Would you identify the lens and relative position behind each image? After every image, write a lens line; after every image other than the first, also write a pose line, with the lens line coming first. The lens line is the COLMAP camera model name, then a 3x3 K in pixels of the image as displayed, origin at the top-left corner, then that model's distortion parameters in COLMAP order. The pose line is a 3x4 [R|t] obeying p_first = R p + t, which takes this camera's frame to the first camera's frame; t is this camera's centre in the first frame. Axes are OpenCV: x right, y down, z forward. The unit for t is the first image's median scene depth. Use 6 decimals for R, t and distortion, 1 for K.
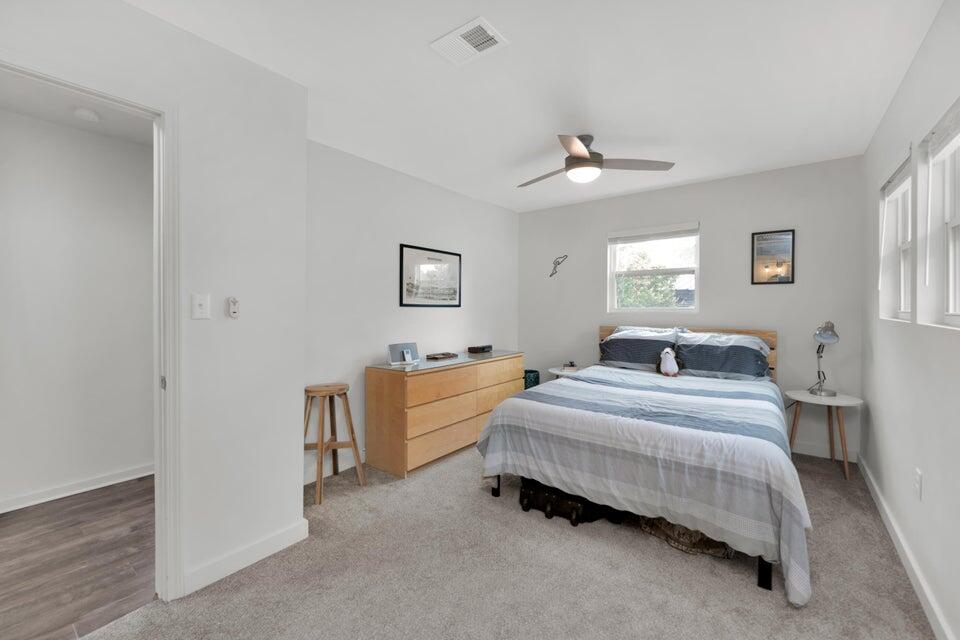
lens RADIAL K [[400.1, 0, 483.1], [0, 400.1, 313.9], [0, 0, 1]] dist [-0.001038, -0.001235]
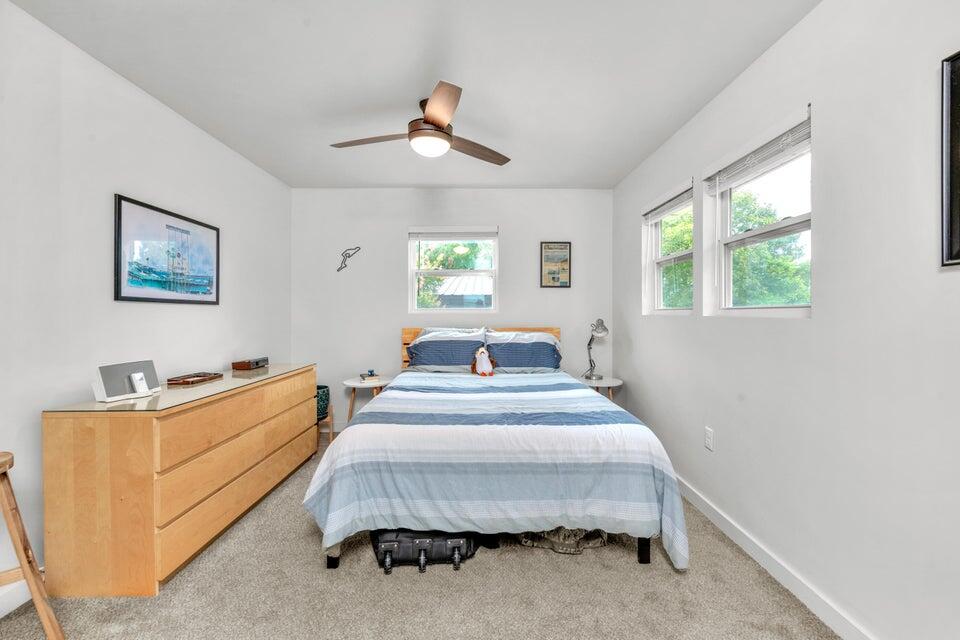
lens RADIAL K [[400.1, 0, 479.9], [0, 400.1, 318.1], [0, 0, 1]] dist [-0.001038, -0.001235]
pose [[0.785468, -0.004779, 0.618884, -0.169018], [0.009119, 0.999951, -0.003852, 0.016327], [-0.618835, 0.008669, 0.785473, 0.235881]]
